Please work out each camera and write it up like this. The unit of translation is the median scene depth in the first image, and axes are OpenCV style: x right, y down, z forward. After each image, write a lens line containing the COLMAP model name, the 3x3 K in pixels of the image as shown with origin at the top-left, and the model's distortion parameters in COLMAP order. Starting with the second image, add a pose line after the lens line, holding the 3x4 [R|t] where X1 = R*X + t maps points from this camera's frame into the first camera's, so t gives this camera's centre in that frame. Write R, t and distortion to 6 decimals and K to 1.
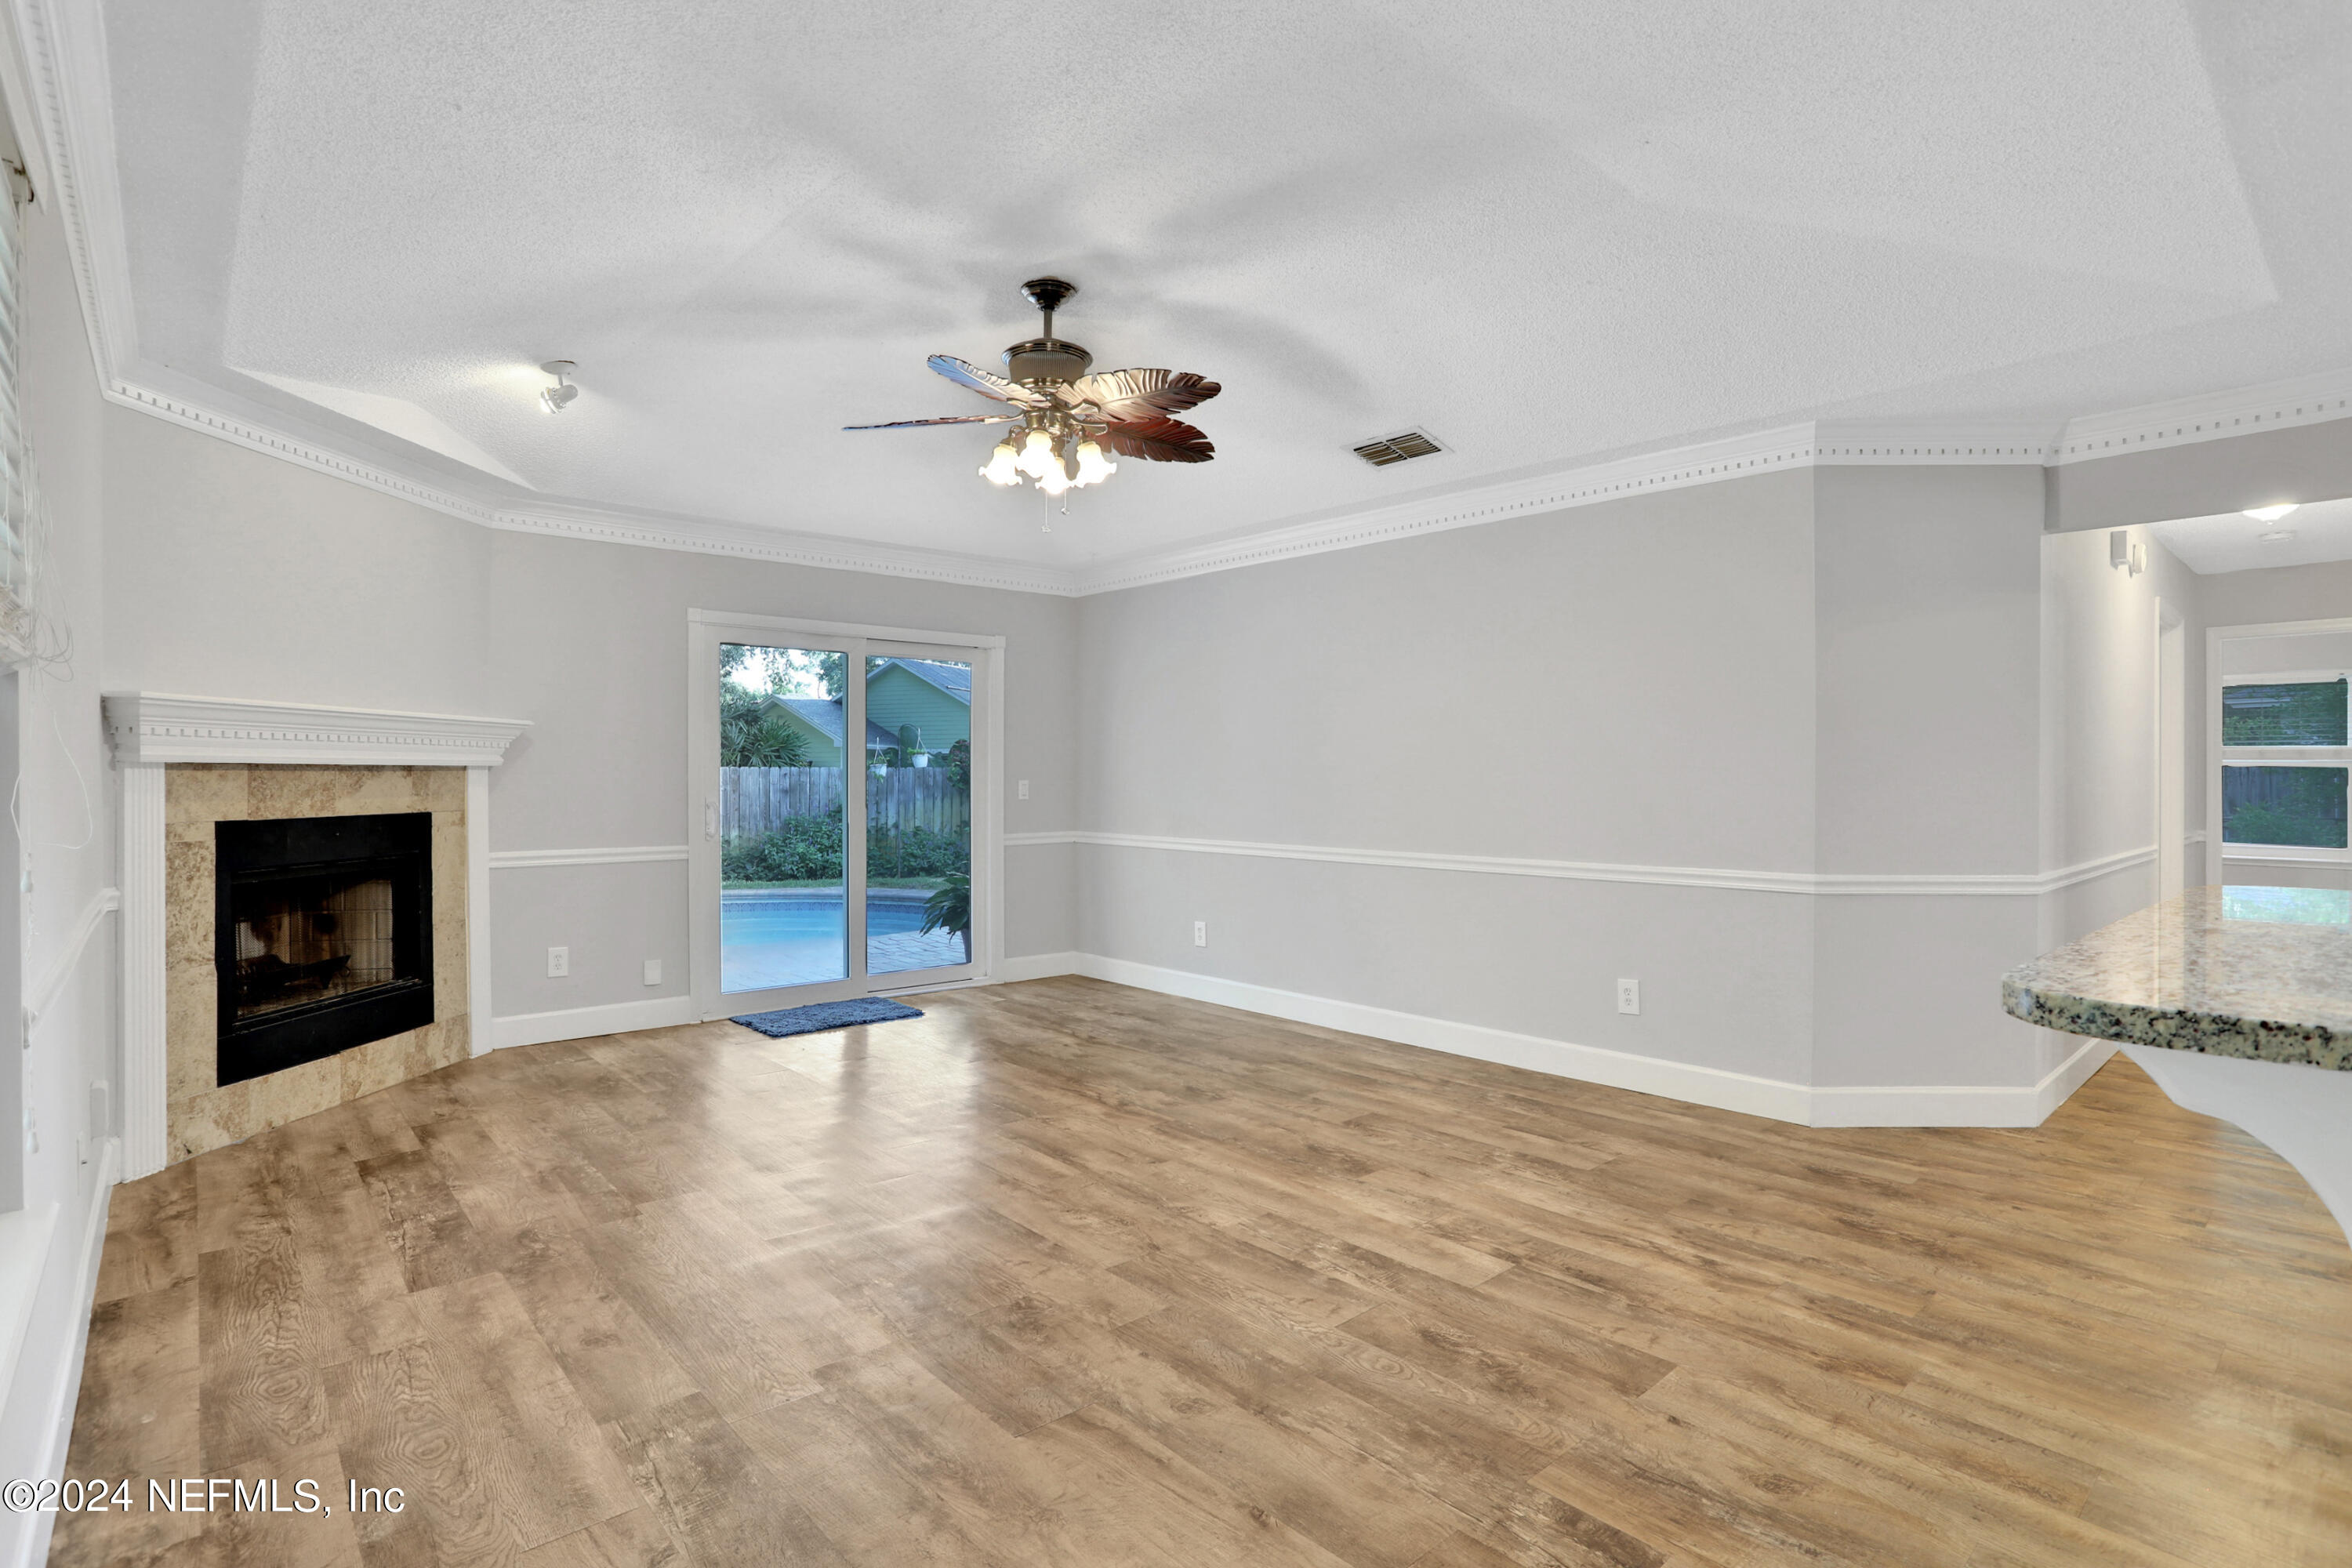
lens RADIAL K [[1133.3, 0, 1213.8], [0, 1133.3, 779.3], [0, 0, 1]] dist [-0.076107, 0.031915]
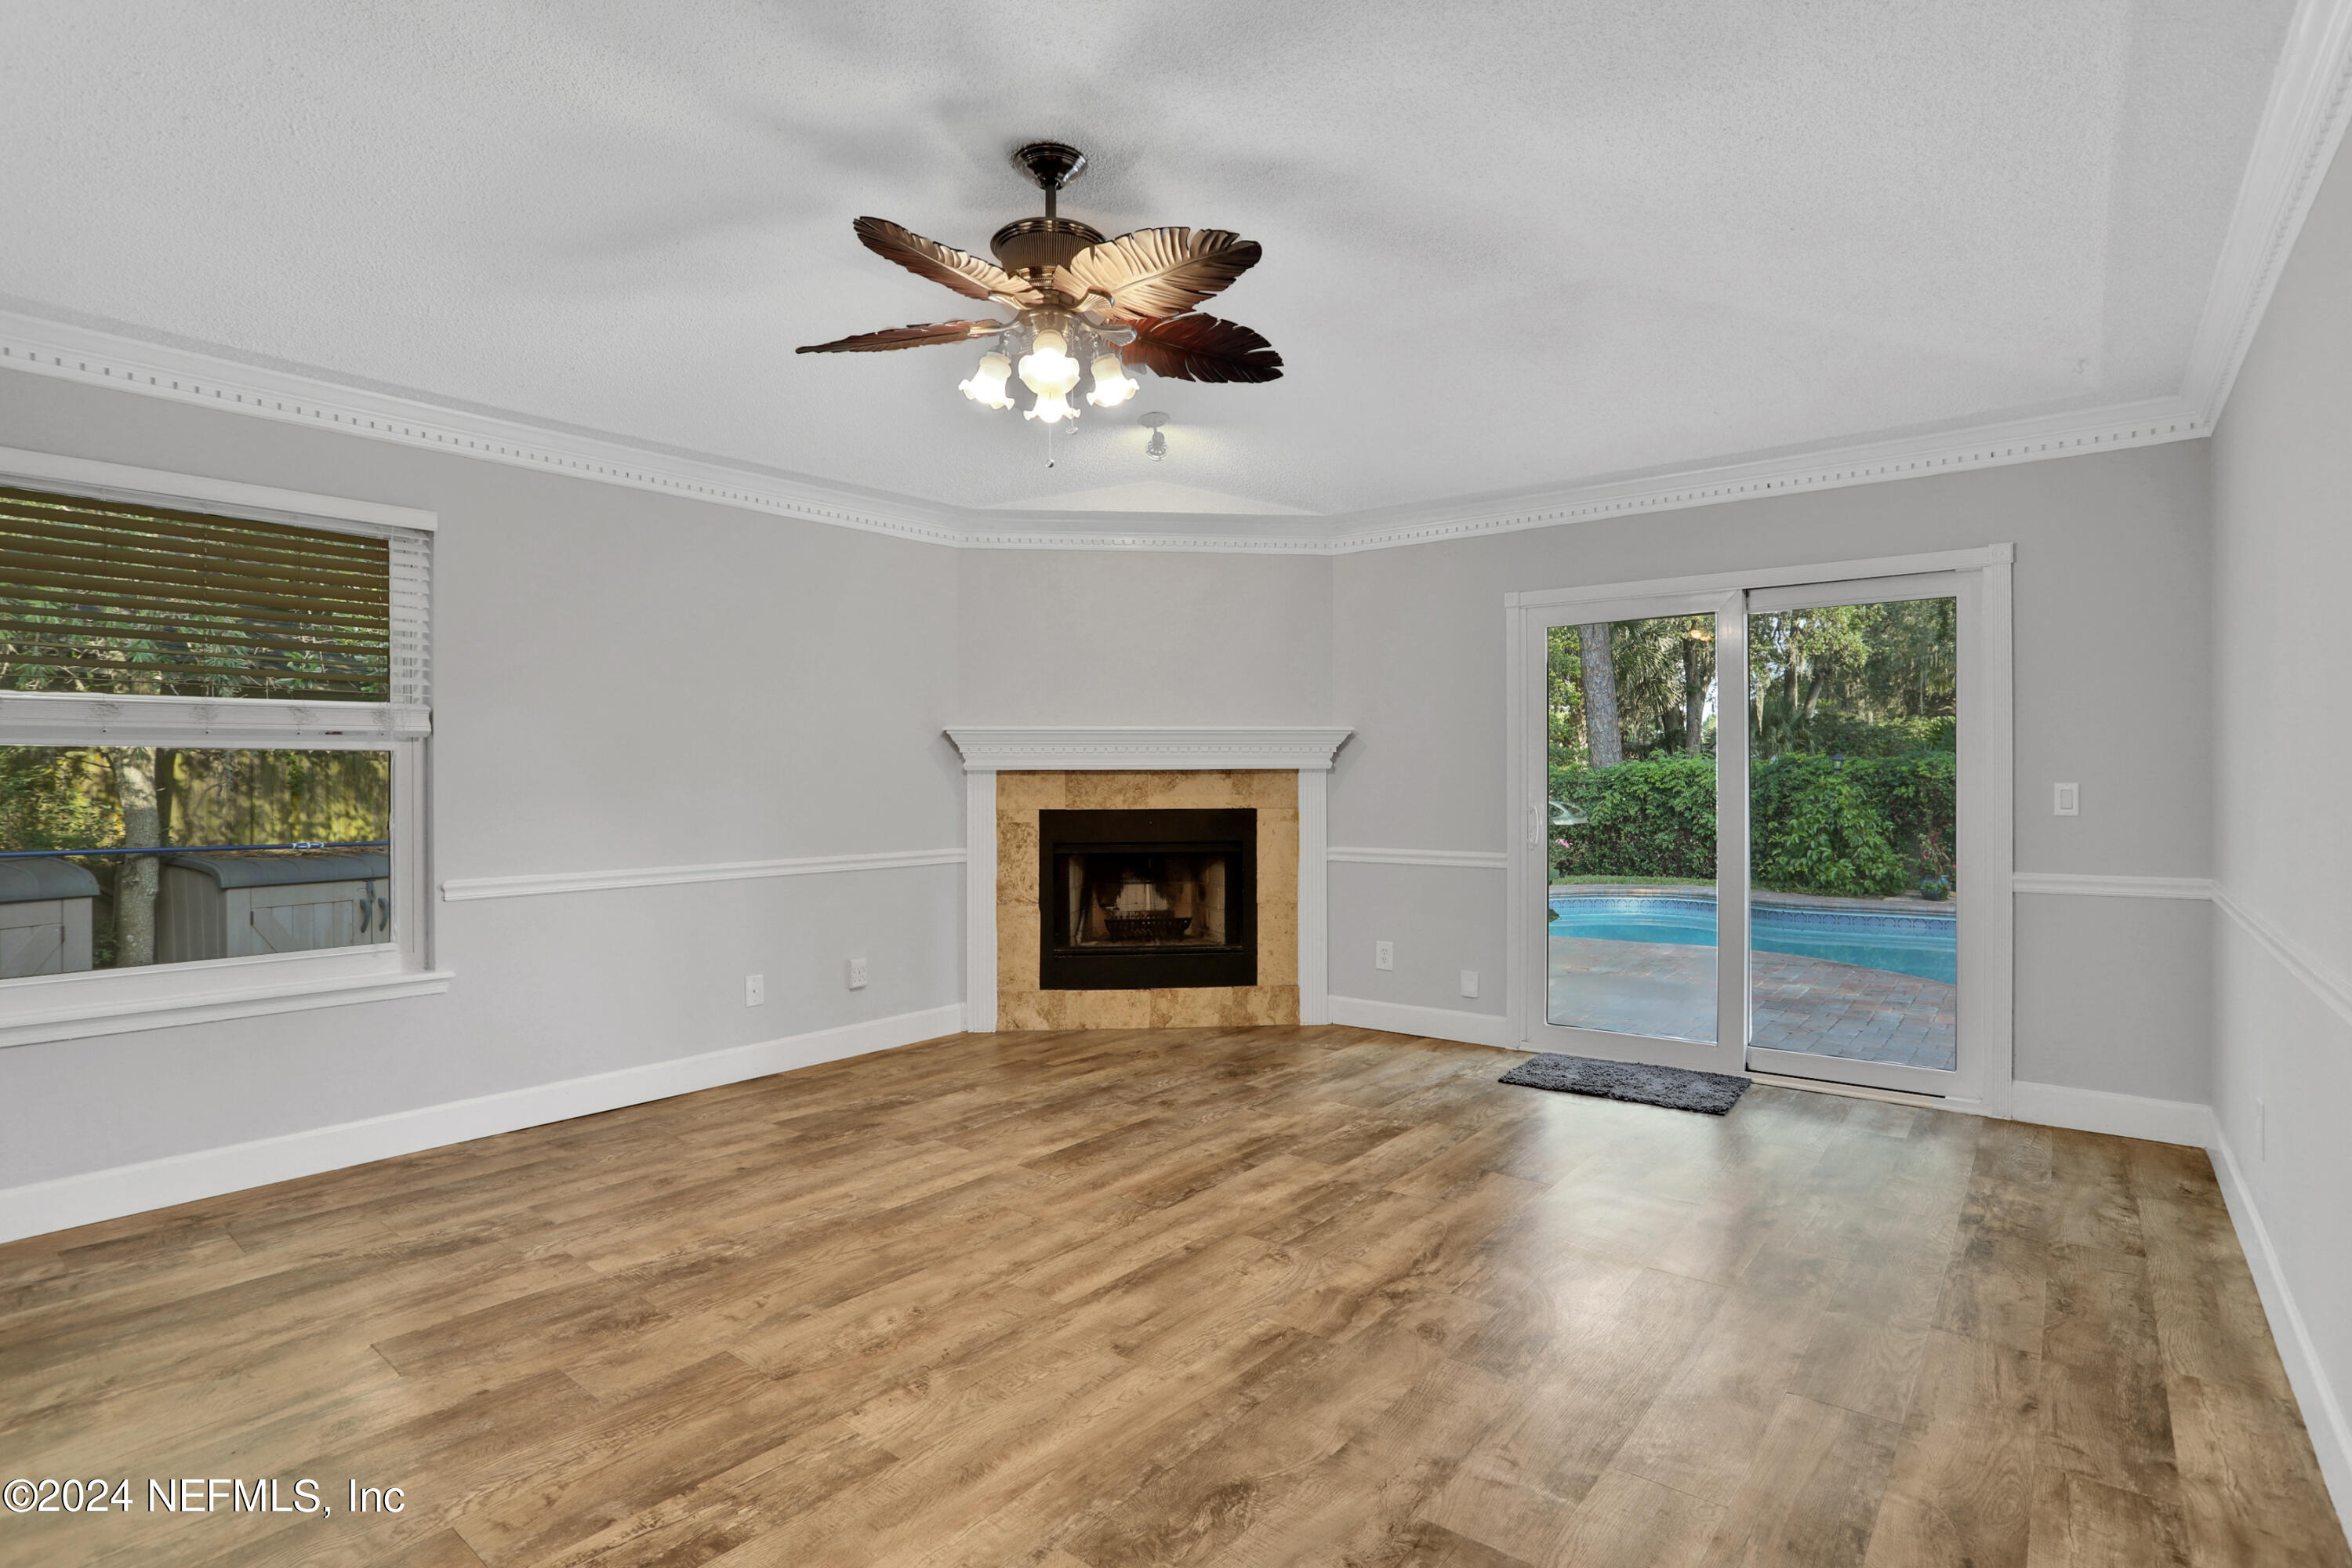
lens RADIAL K [[1133.3, 0, 1213.8], [0, 1133.3, 779.3], [0, 0, 1]] dist [-0.076107, 0.031915]
pose [[0.168587, -0.000883, -0.985686, 0.639392], [0.000279, 1.000000, -0.000848, -0.000931], [0.985687, -0.000132, 0.168587, 0.977813]]
